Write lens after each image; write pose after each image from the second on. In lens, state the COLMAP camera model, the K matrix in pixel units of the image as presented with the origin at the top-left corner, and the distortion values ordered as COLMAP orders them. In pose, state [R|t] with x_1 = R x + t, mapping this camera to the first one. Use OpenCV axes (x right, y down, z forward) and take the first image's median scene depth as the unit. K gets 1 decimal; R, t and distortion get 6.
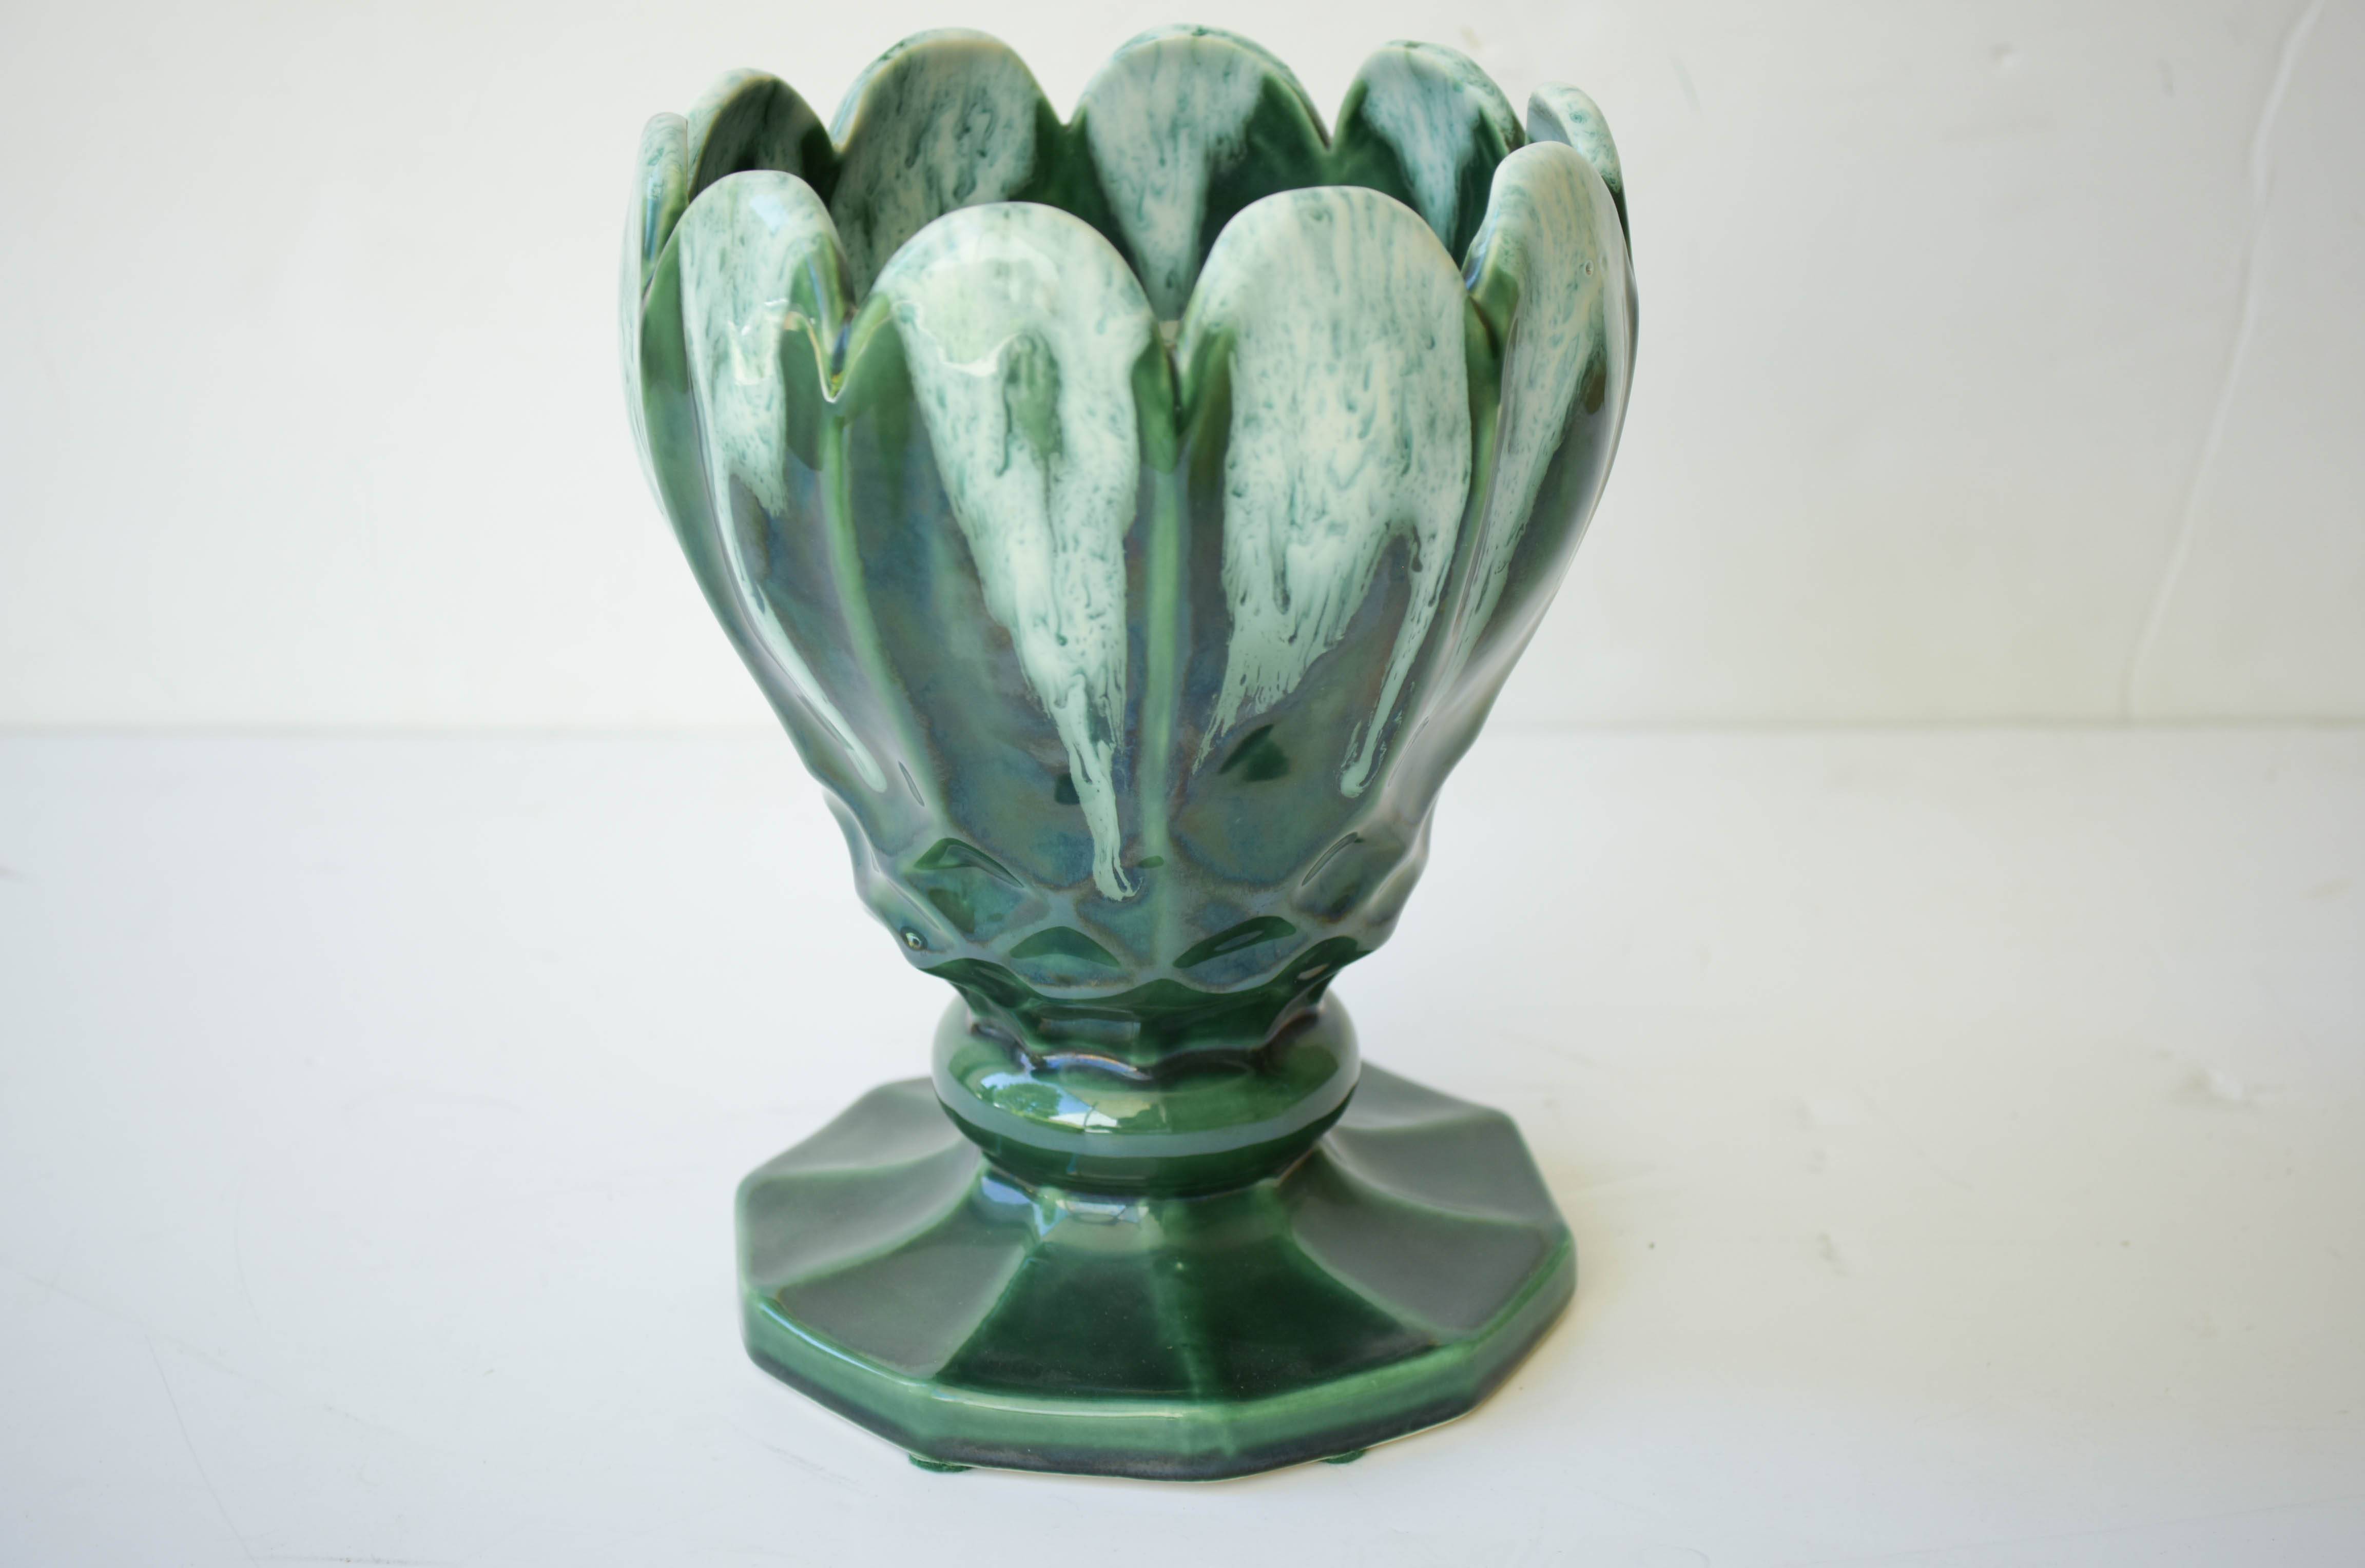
lens RADIAL K [[3774.2, 0, 1188.6], [0, 3774.2, 797.2], [0, 0, 1]] dist [-0.013251, 0.000000]
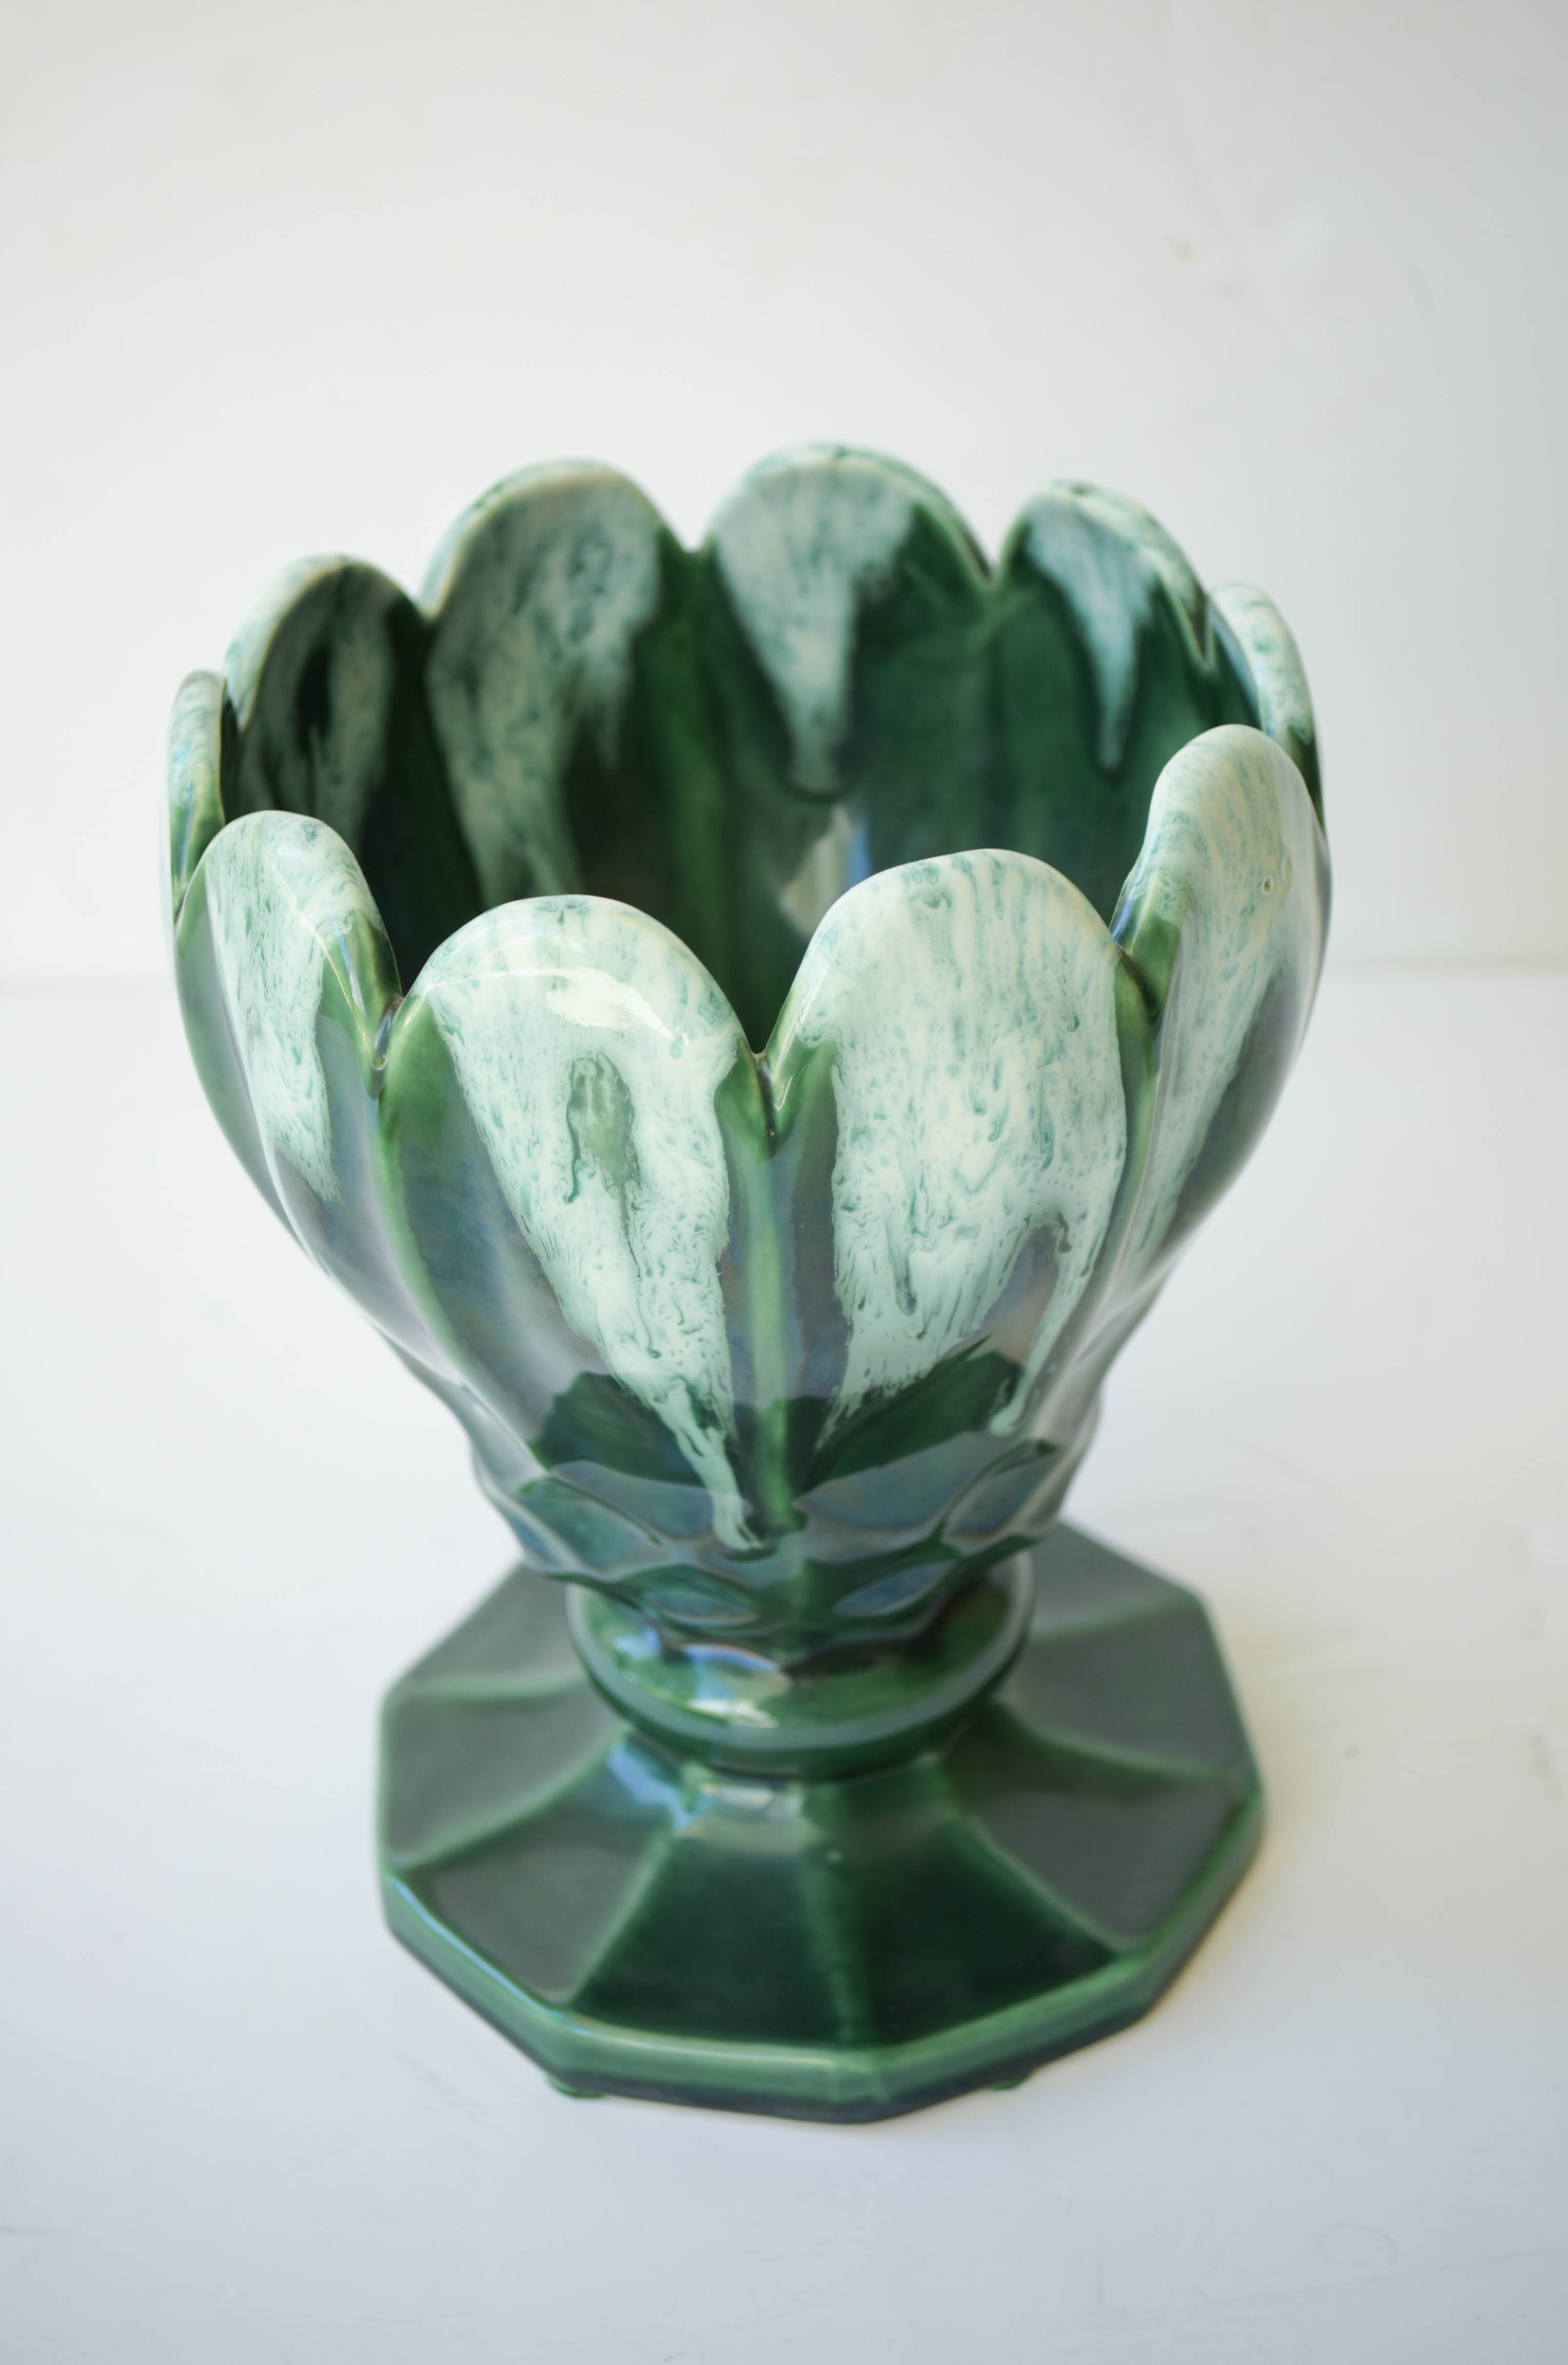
lens RADIAL K [[3411.6, 0, 779.6], [0, 3411.6, 1180.9], [0, 0, 1]] dist [-0.006356, 0.000000]
pose [[0.997786, -0.011134, -0.065563, 0.043187], [0.023632, 0.980901, 0.193069, -0.211577], [0.062161, -0.194191, 0.978992, 0.215921]]
